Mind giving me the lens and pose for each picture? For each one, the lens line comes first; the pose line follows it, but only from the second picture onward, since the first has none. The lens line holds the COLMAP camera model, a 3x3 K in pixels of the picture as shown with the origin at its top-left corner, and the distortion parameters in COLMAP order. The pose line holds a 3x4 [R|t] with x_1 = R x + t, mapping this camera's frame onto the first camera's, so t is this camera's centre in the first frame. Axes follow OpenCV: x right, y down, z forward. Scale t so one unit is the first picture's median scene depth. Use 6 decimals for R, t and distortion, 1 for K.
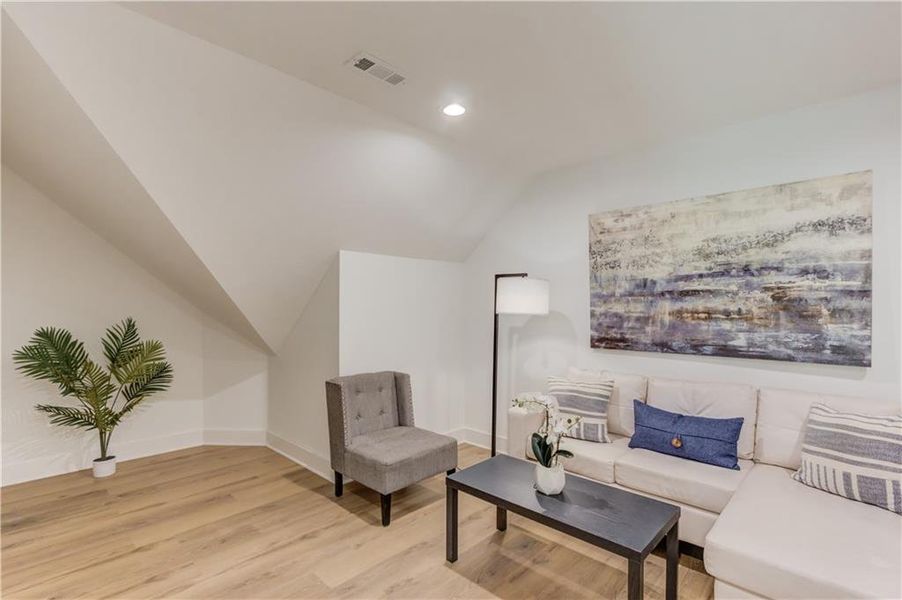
lens RADIAL K [[430.6, 0, 445.2], [0, 430.6, 305.1], [0, 0, 1]] dist [-0.003177, 0.002815]
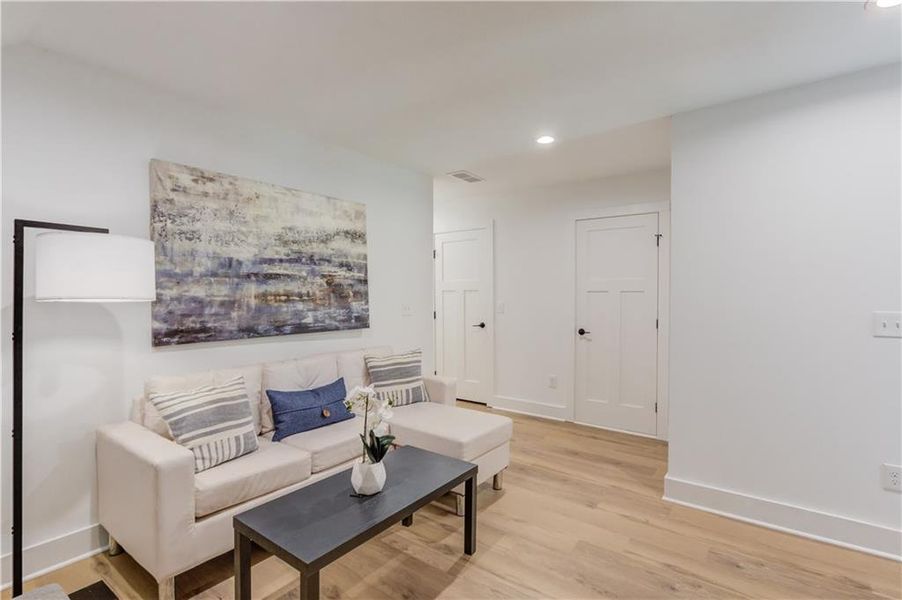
lens RADIAL K [[430.6, 0, 451.7], [0, 430.6, 295.2], [0, 0, 1]] dist [-0.003177, 0.002815]
pose [[-0.128848, 0.000919, 0.991664, -0.544372], [0.002517, 0.999997, -0.000600, 0.020105], [-0.991661, 0.002418, -0.128849, 0.762161]]
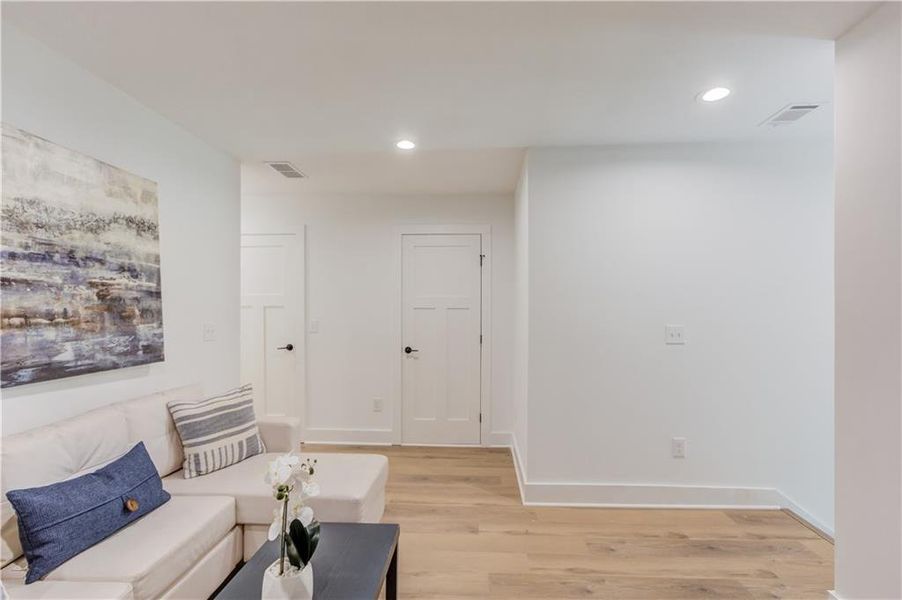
lens RADIAL K [[430.6, 0, 459.8], [0, 430.6, 304.0], [0, 0, 1]] dist [-0.003177, 0.002815]
pose [[-0.664391, 0.012154, 0.747286, -0.296684], [0.003752, 0.999909, -0.012927, 0.011161], [-0.747376, -0.005785, -0.664377, 0.986903]]
